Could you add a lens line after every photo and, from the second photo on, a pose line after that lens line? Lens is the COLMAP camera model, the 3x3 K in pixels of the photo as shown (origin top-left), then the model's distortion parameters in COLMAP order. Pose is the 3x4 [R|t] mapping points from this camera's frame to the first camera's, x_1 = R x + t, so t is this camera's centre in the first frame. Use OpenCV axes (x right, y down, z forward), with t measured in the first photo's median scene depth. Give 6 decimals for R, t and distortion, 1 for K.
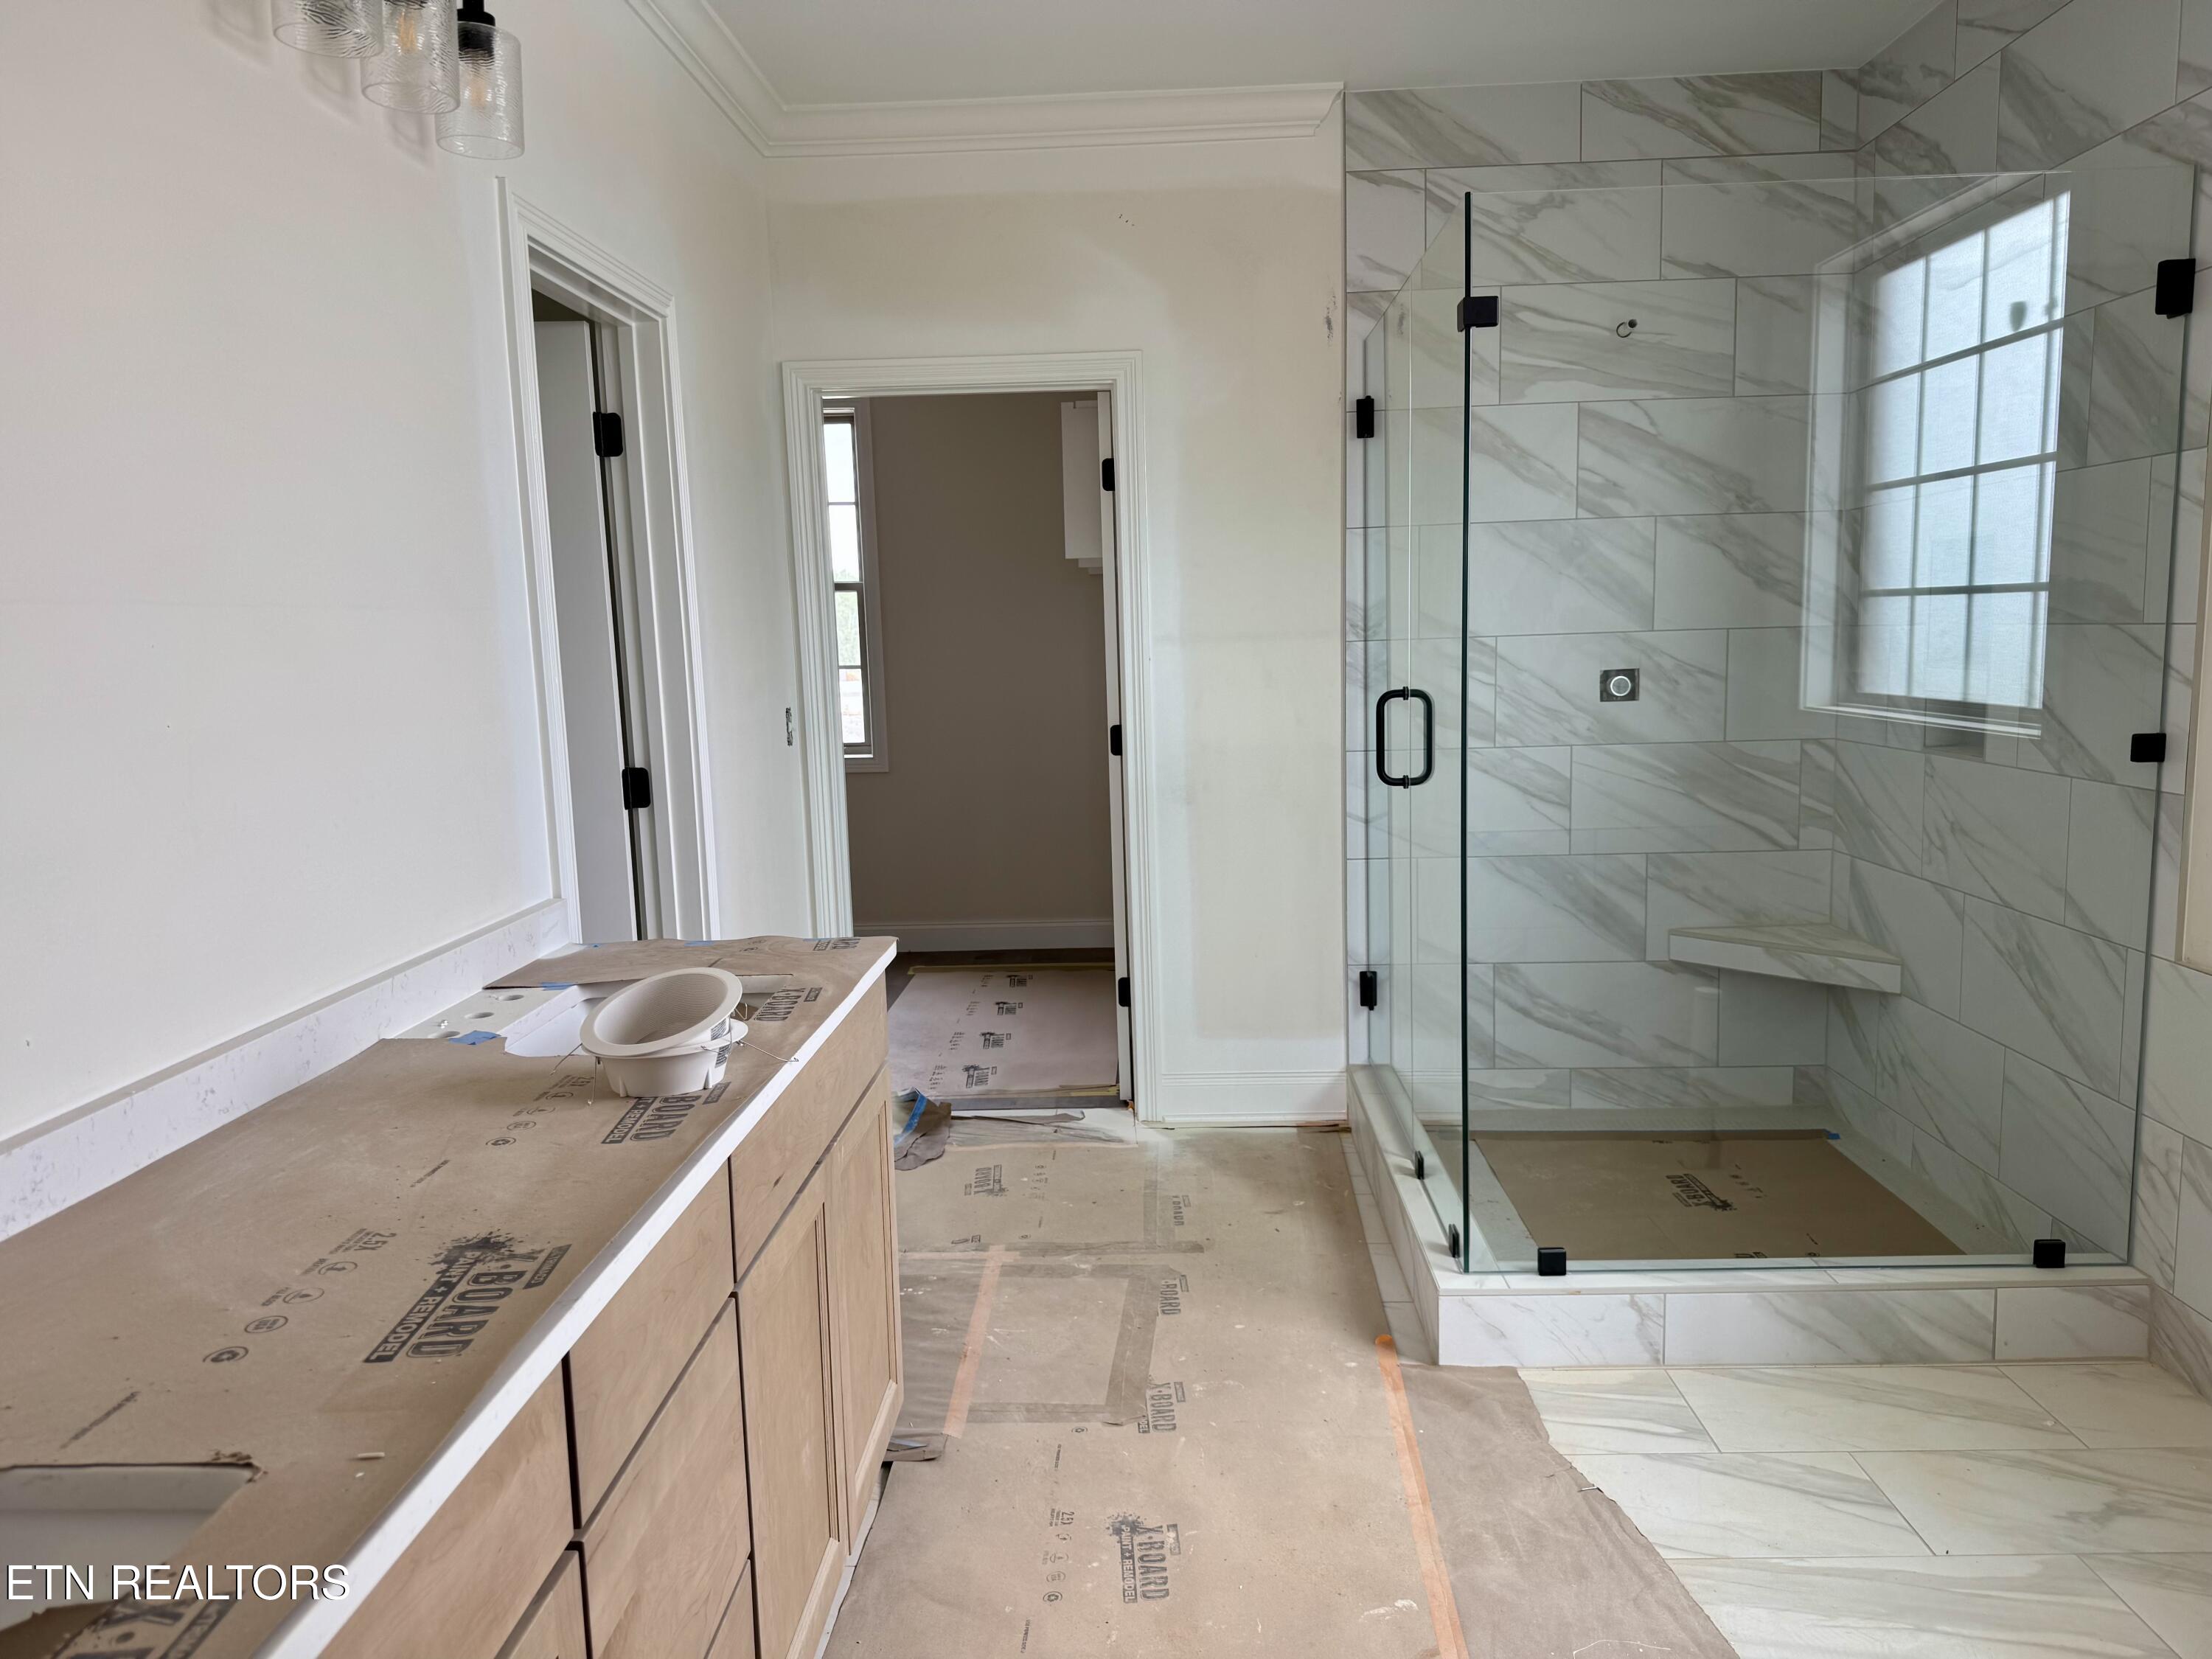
lens RADIAL K [[1589.5, 0, 1105.1], [0, 1589.5, 828.3], [0, 0, 1]] dist [0.067277, -0.059285]
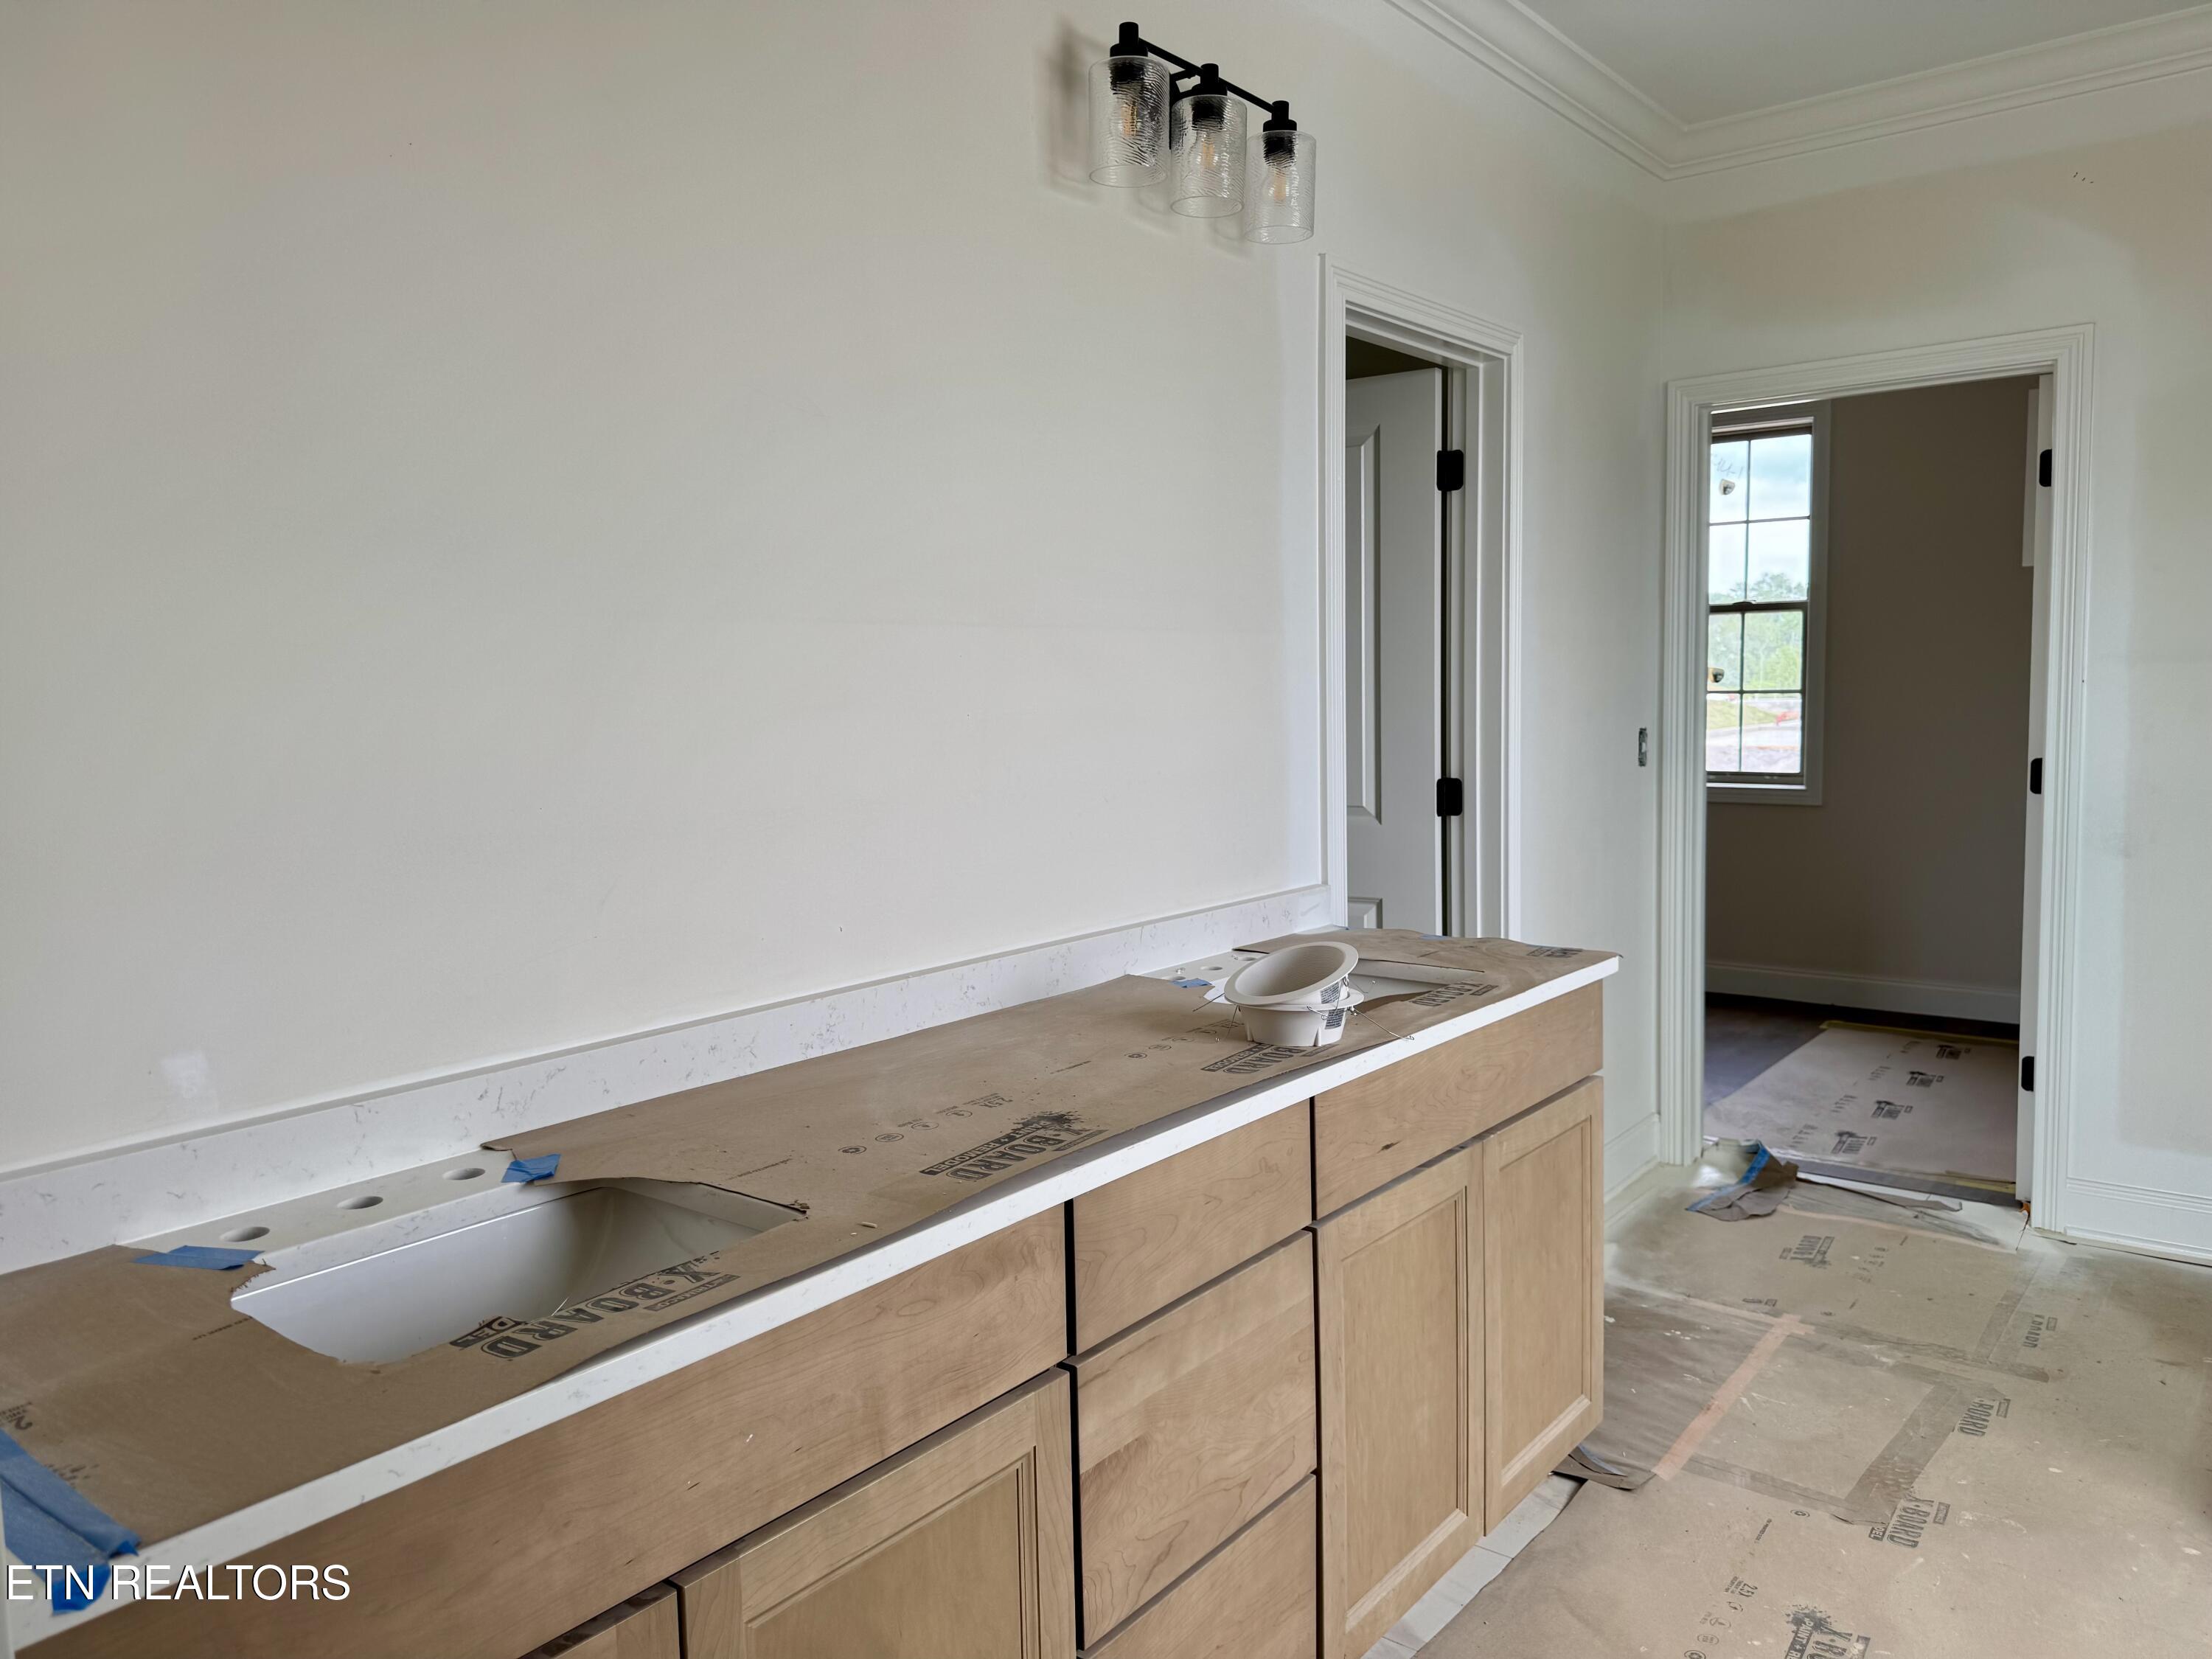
lens RADIAL K [[1589.5, 0, 1110.5], [0, 1589.5, 823.0], [0, 0, 1]] dist [0.067277, -0.059285]
pose [[0.813187, 0.067423, -0.578084, 0.158672], [-0.081311, 0.996687, 0.001867, 0.009536], [0.576295, 0.045487, 0.815975, -0.003230]]
